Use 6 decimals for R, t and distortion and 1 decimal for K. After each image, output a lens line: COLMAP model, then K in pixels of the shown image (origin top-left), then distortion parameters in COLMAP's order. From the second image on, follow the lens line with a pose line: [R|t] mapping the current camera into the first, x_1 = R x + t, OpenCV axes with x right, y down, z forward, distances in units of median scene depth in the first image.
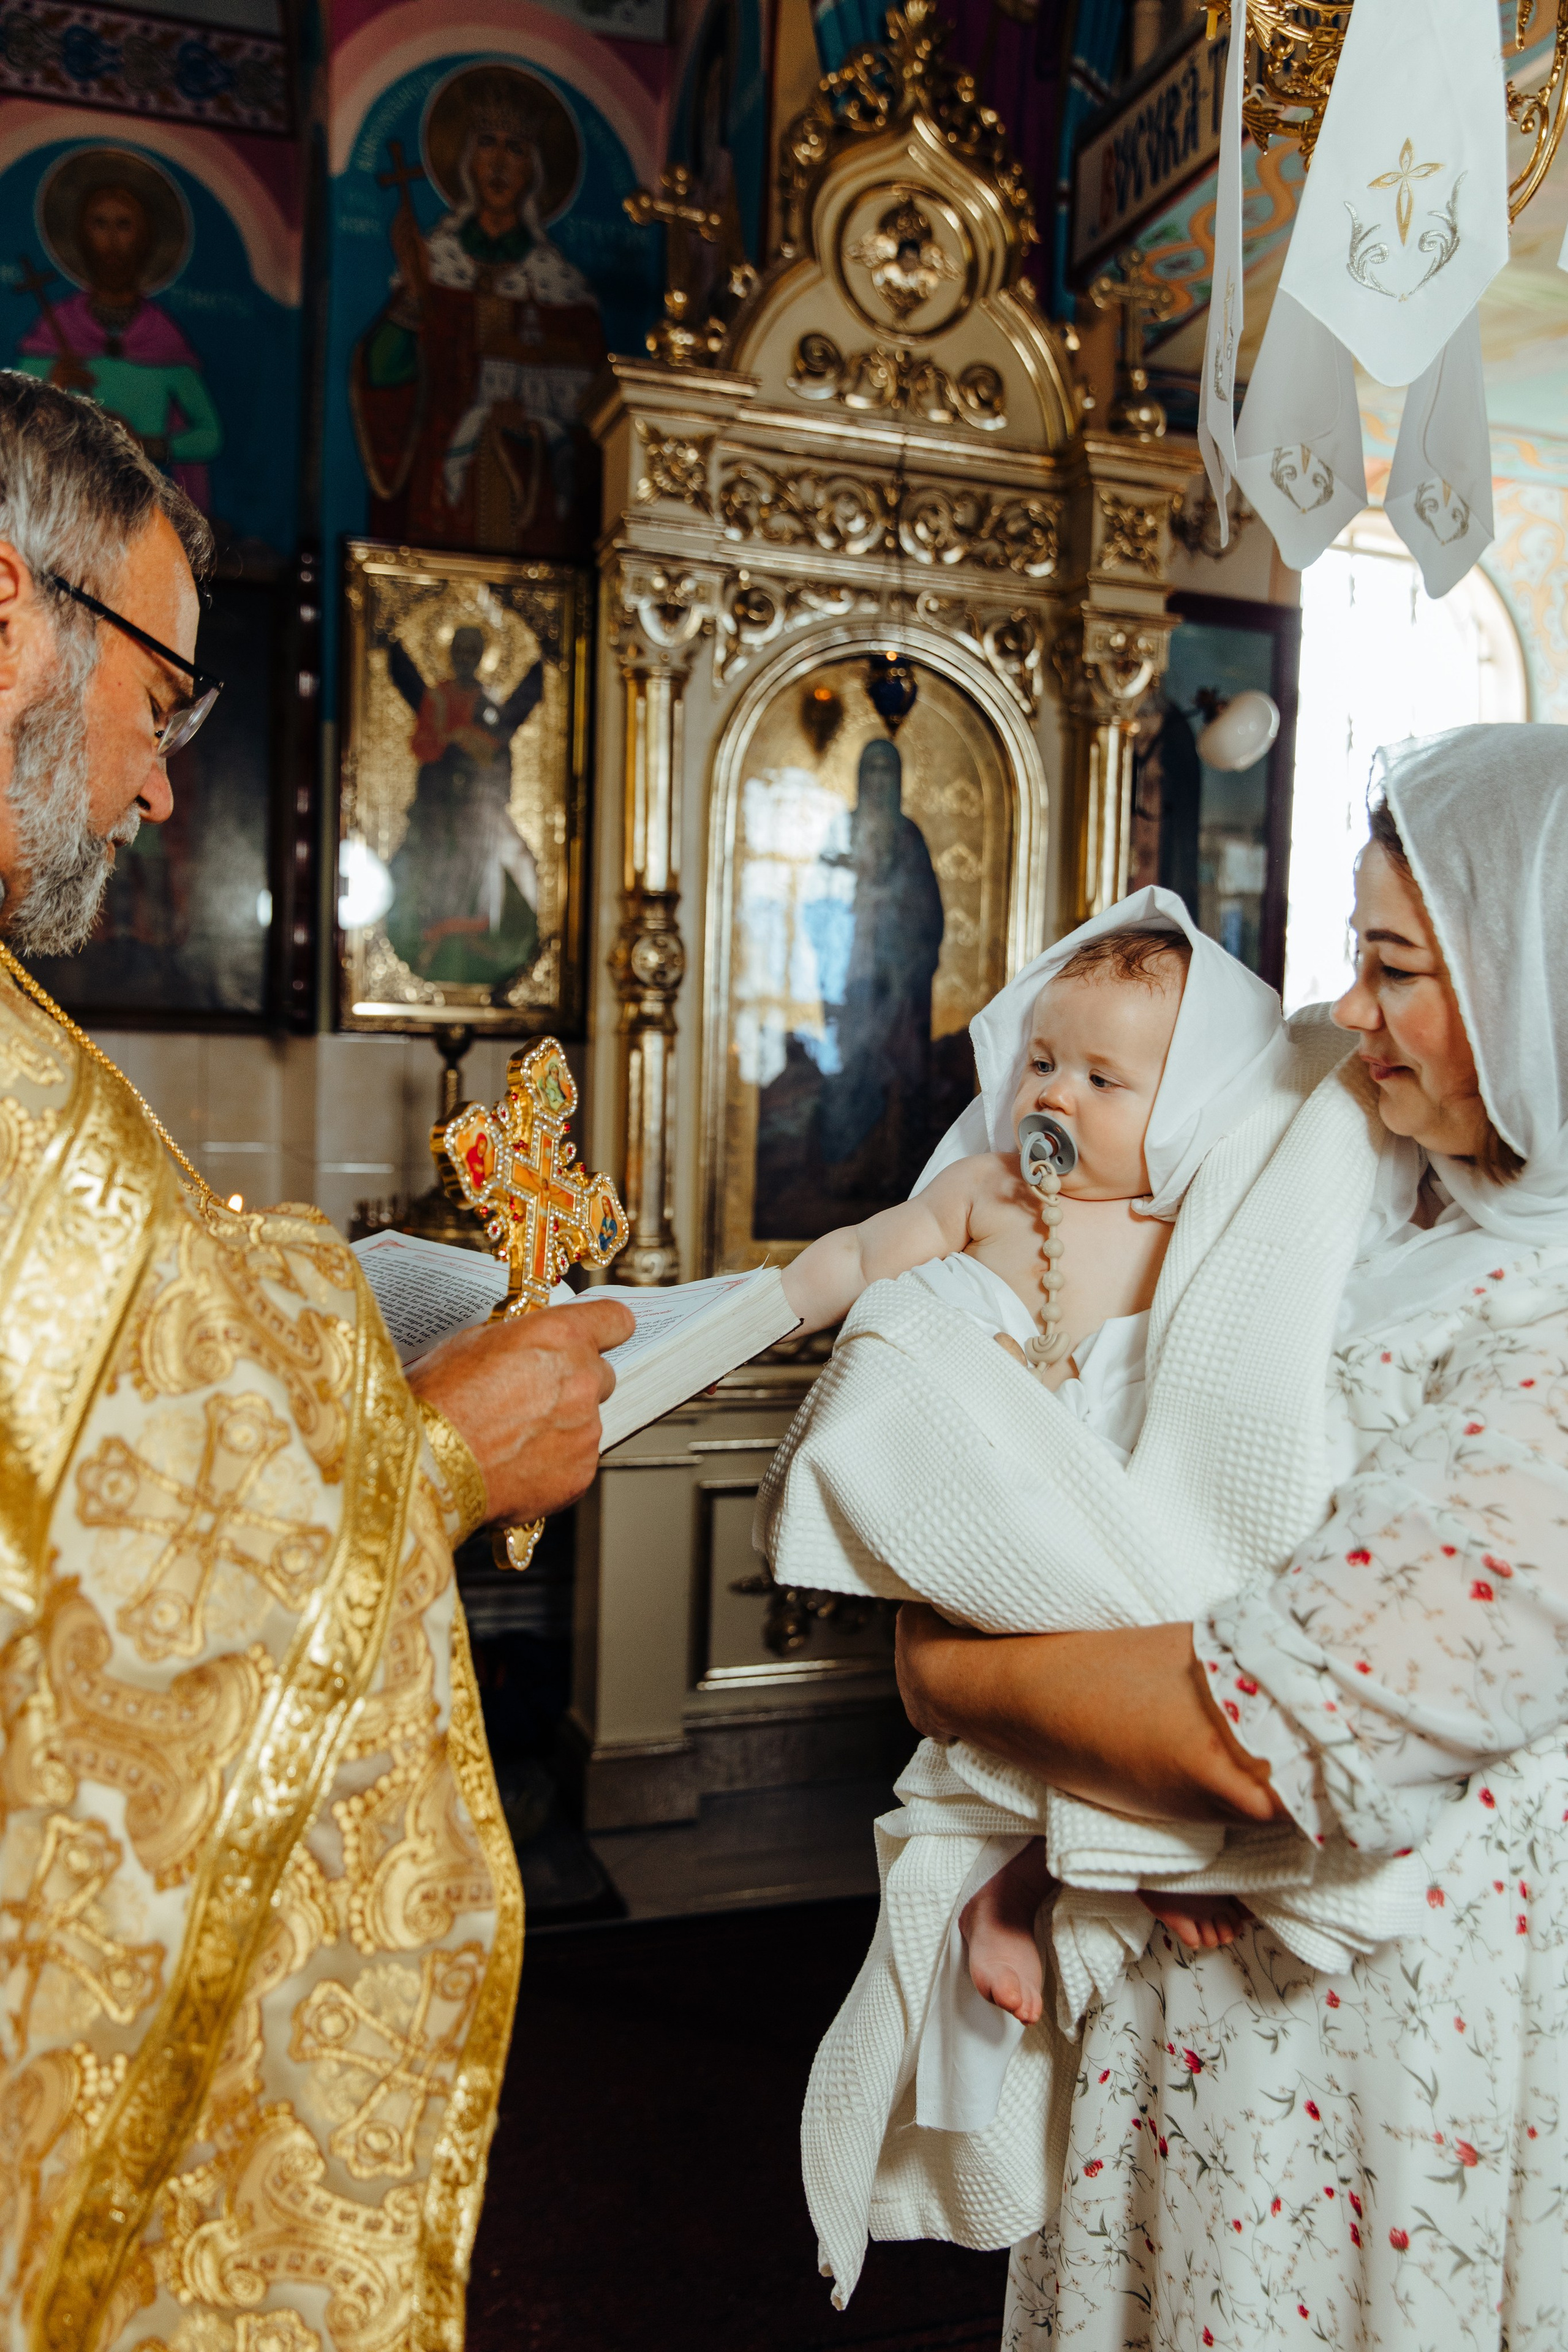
lens RADIAL K [[1812.6, 0, 825.1], [0, 1812.6, 1157.1], [0, 0, 1]] dist [0.002526, -0.009278]
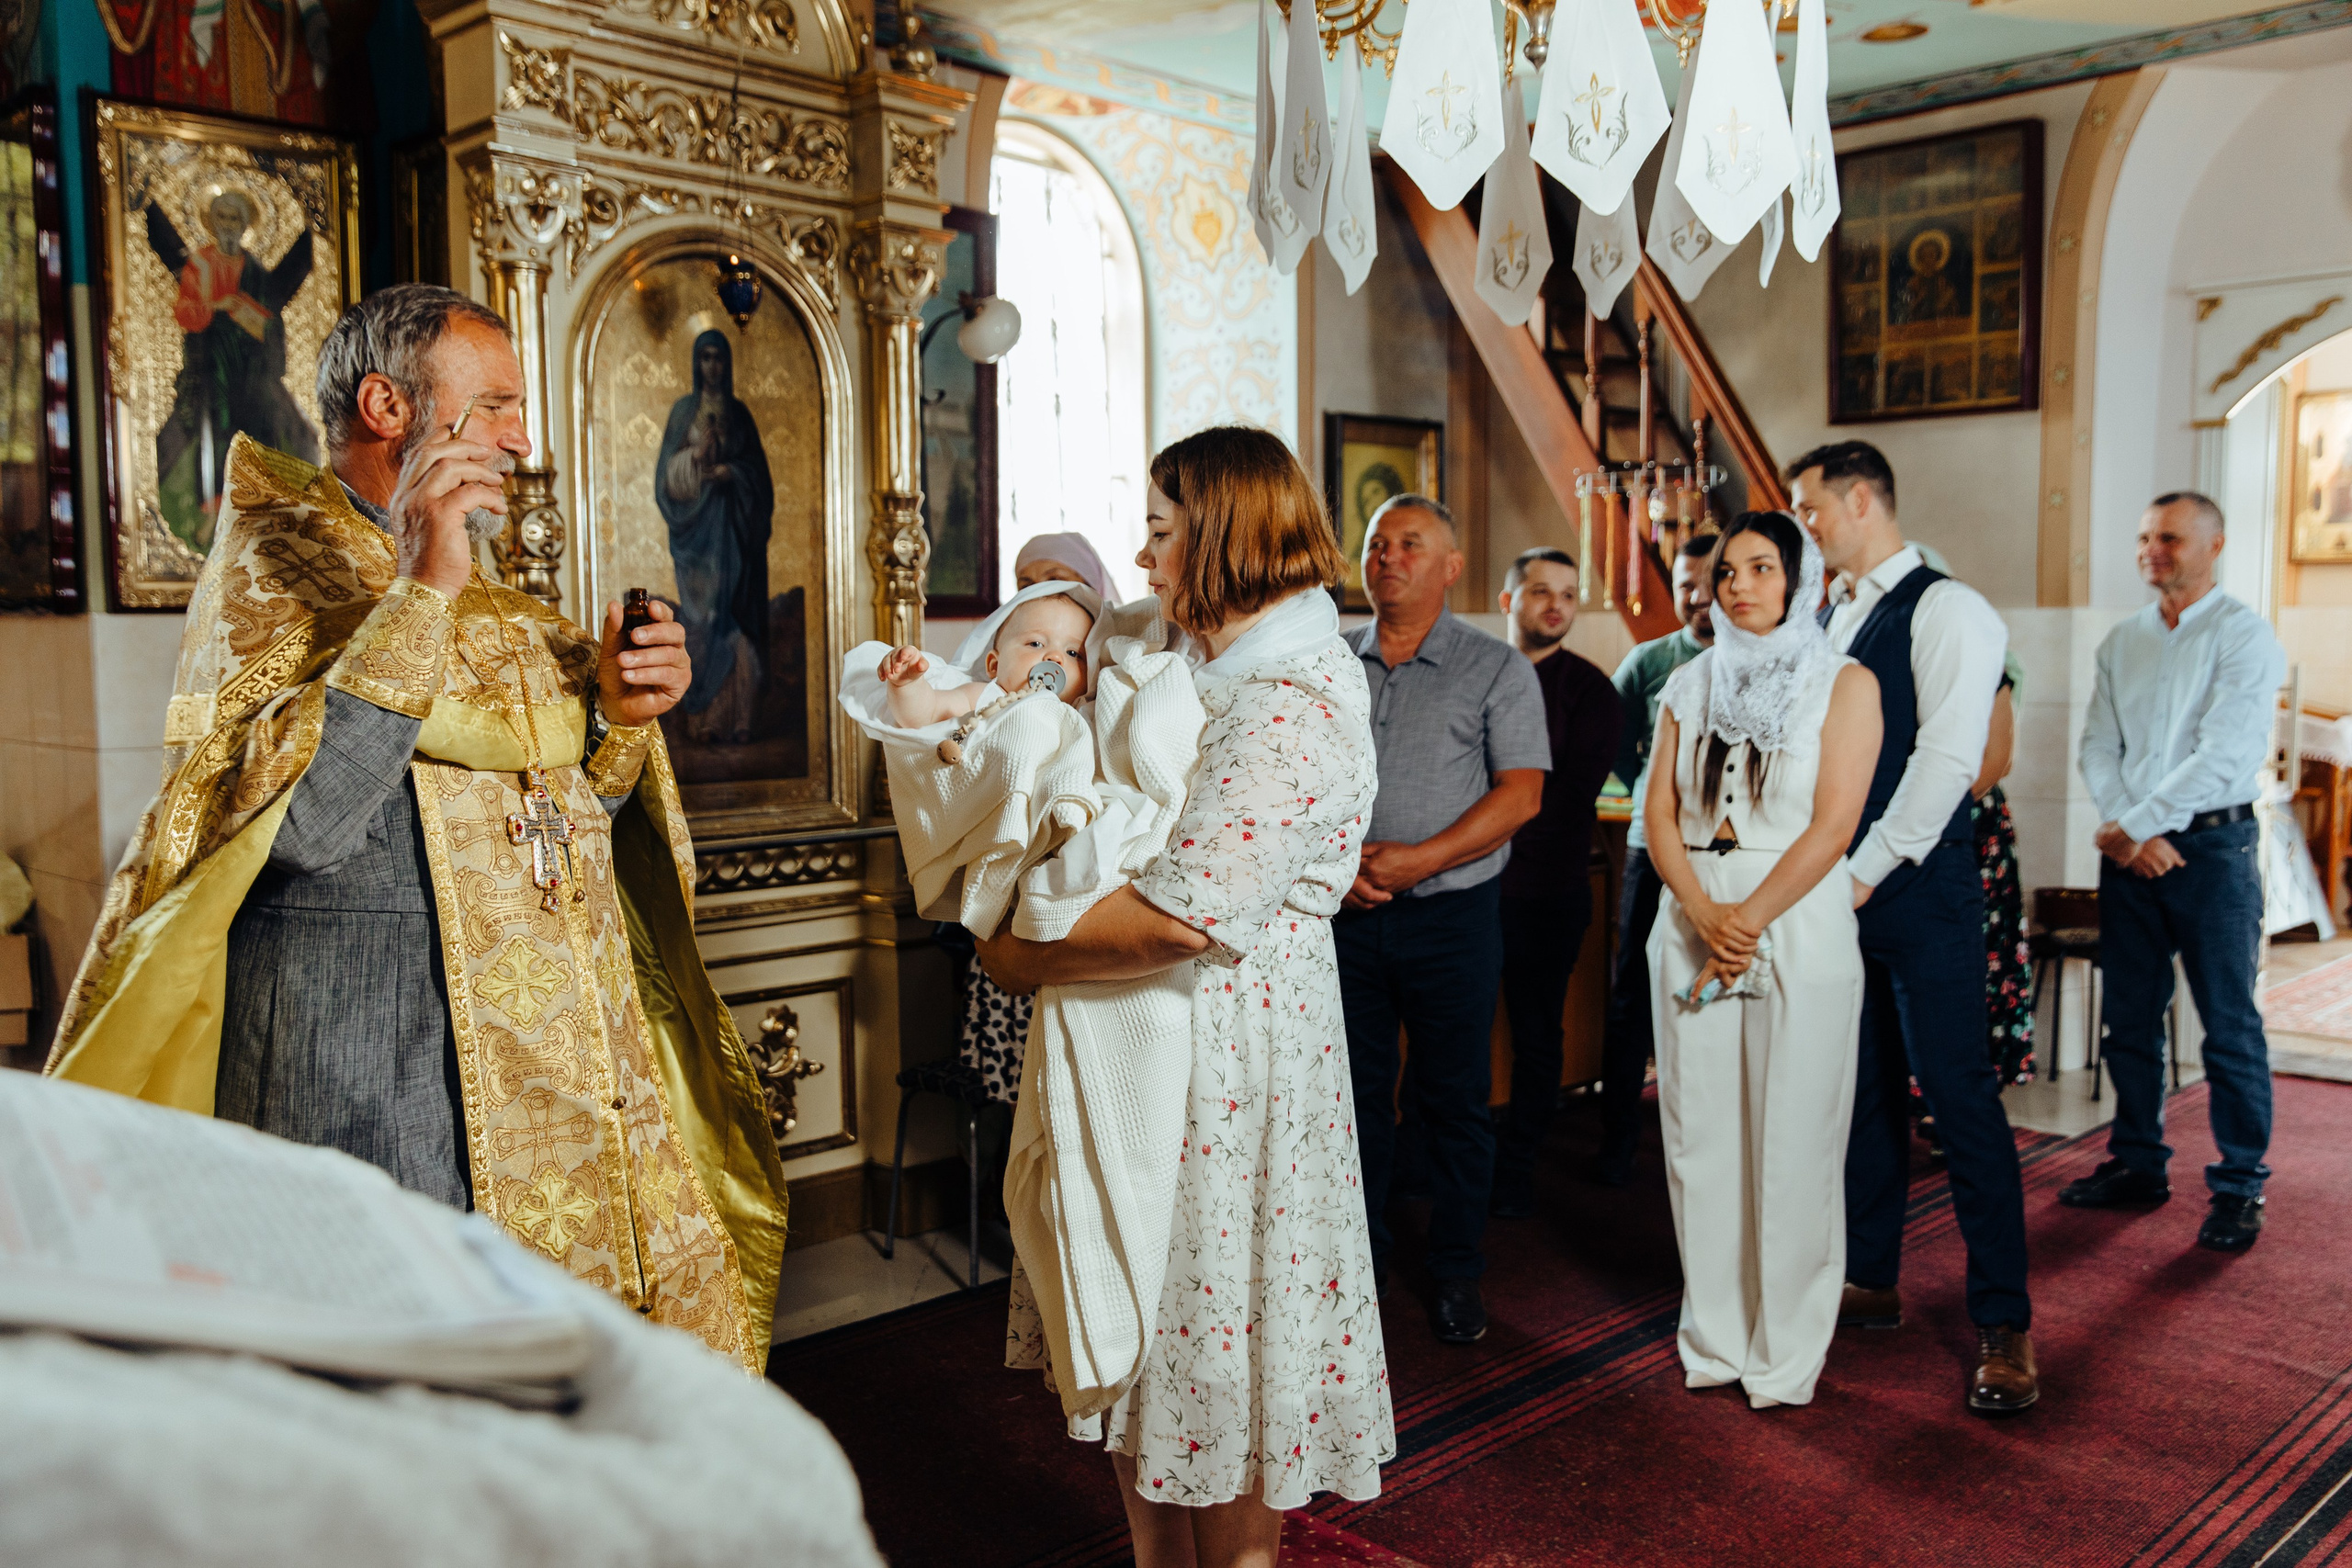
lens RADIAL K [[1944.4, 0, 1163.9], [0, 1944.4, 817.9], [0, 0, 1]] dist [-0.001187, 0.016755]
pose [[0.900596, -0.076874, 0.427805, -0.254767], [0.058632, 0.996726, 0.055677, 0.018153], [-0.430684, -0.025060, 0.902155, -0.207944]]
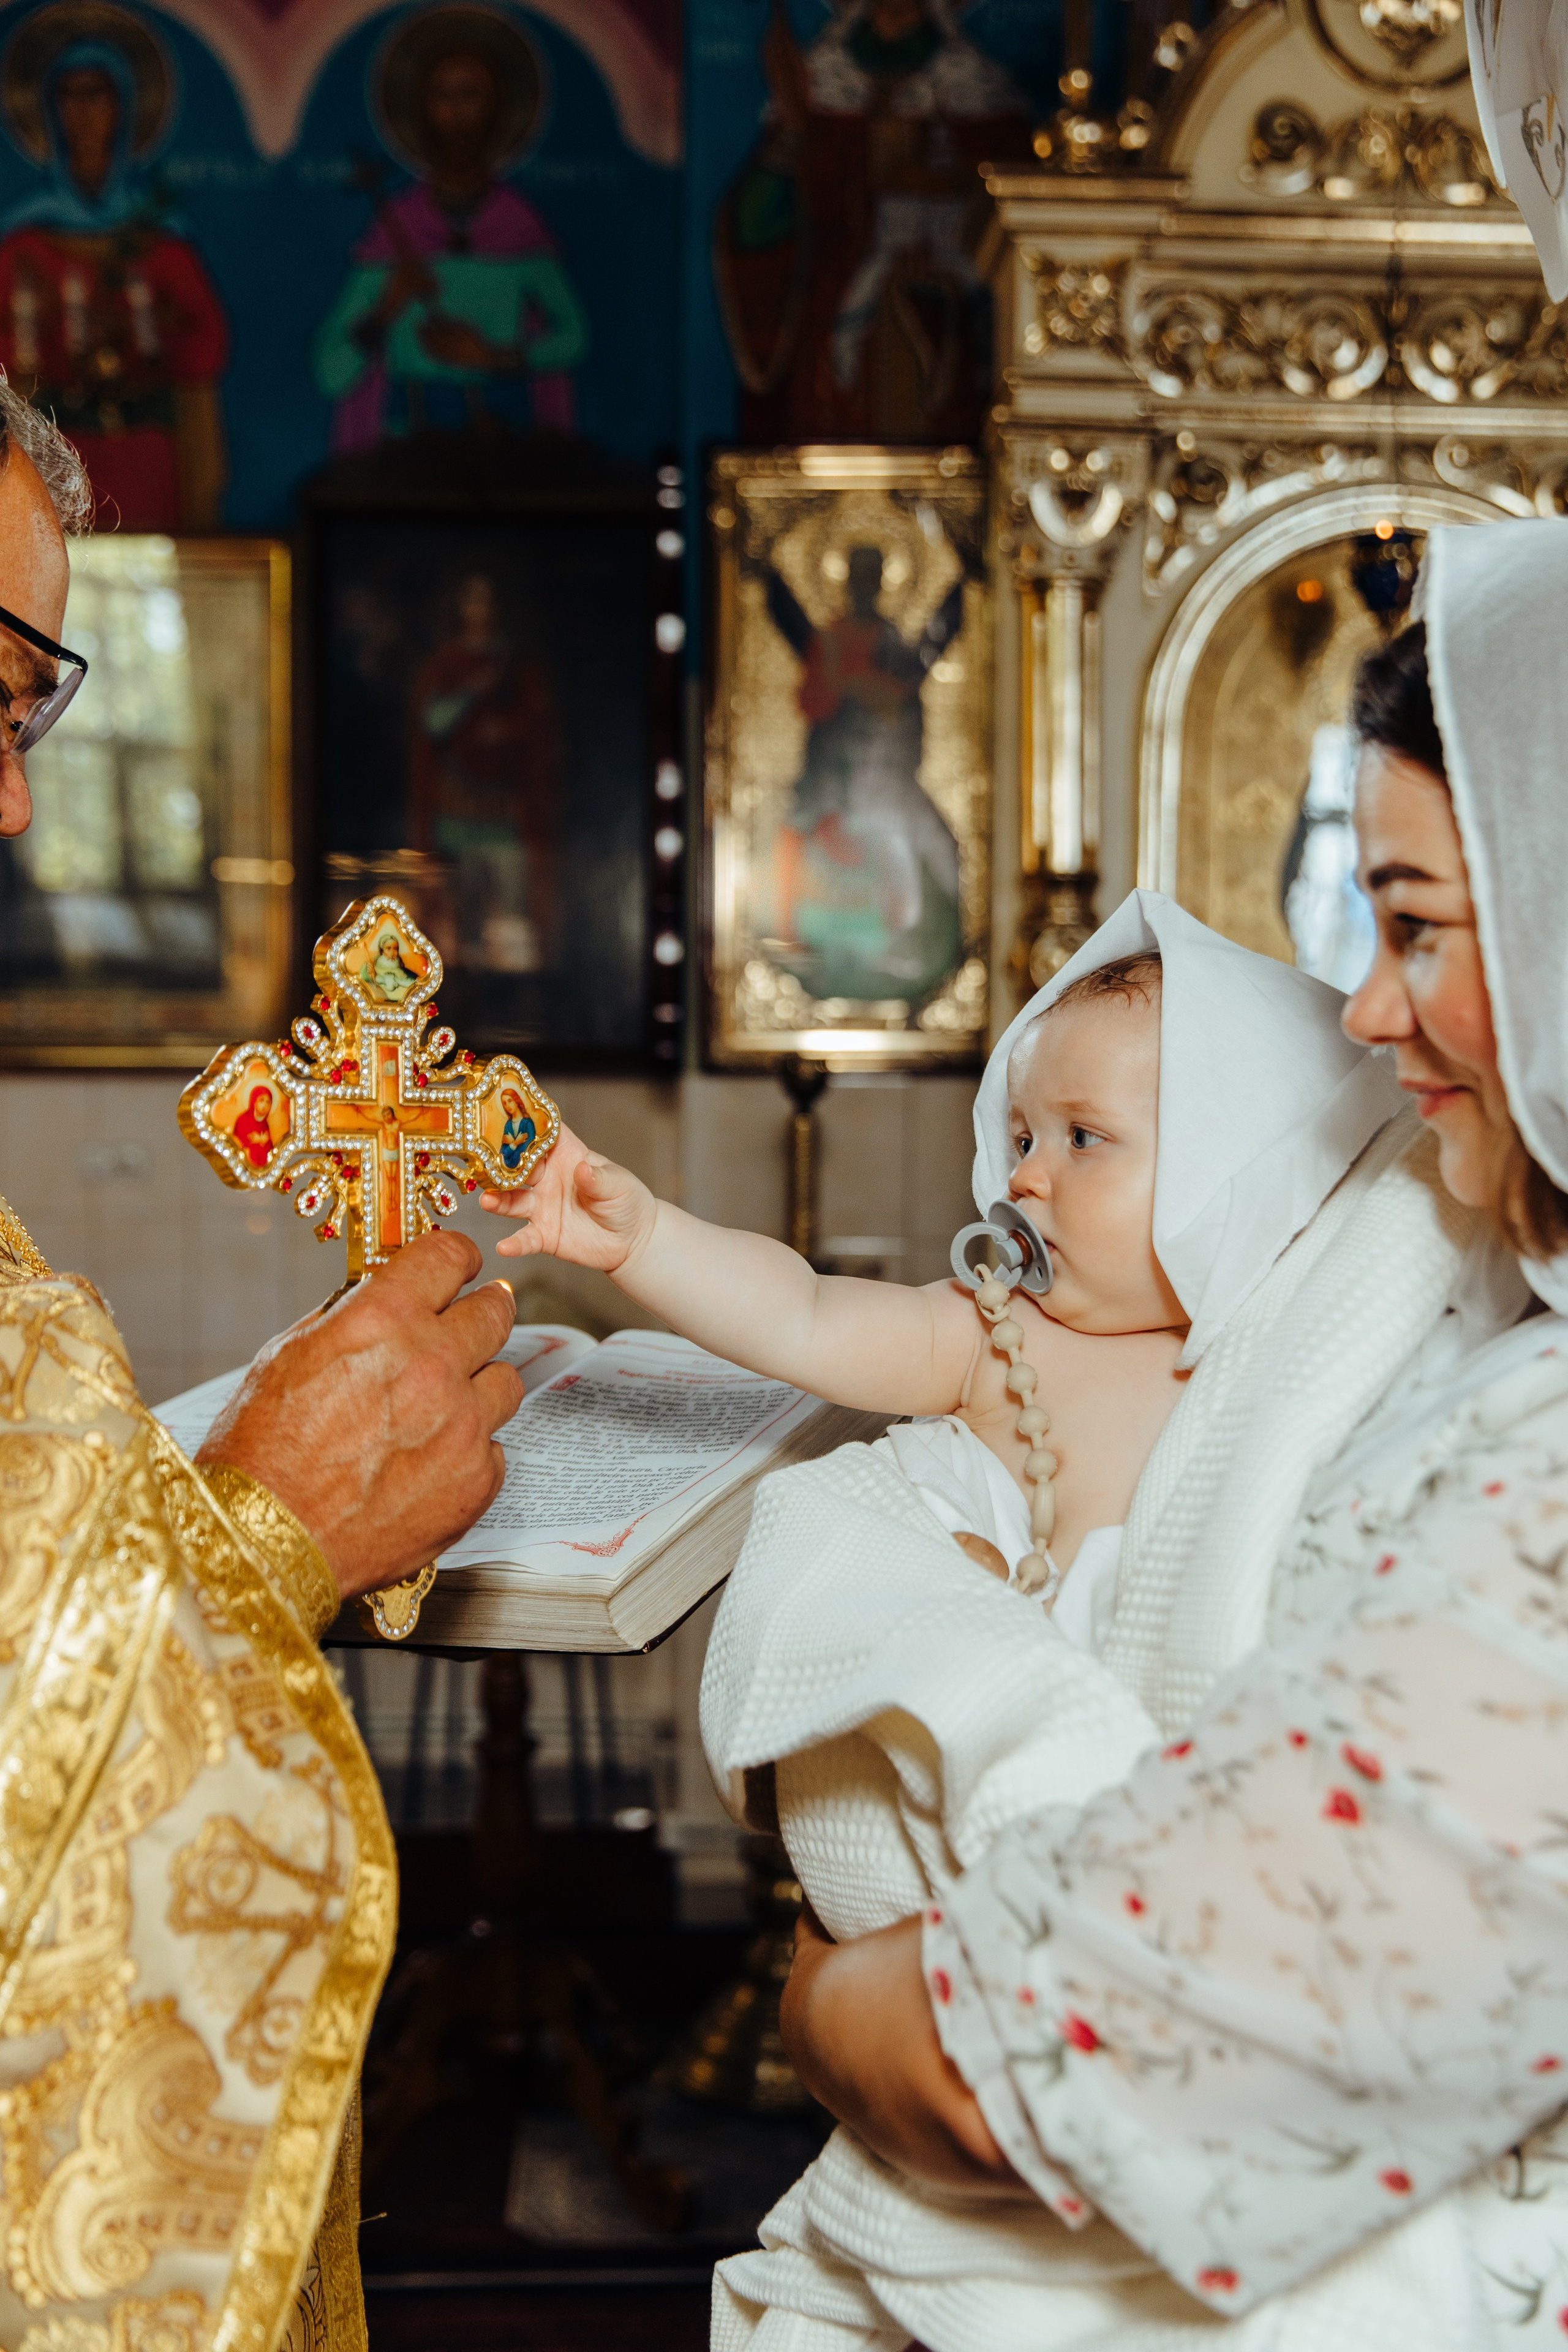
lens RADIAL K [[2405.4, 0, 812.3], [0, 2405.4, 1134.9], [0, 0, 1]] dist [-0.001063, 0.000000]
pose [[0.956603, -0.014093, -0.291054, 0.087906], [0.001761, 0.999091, -0.042588, 0.001454], [0.291390, 0.040227, 0.955758, 0.035248]]
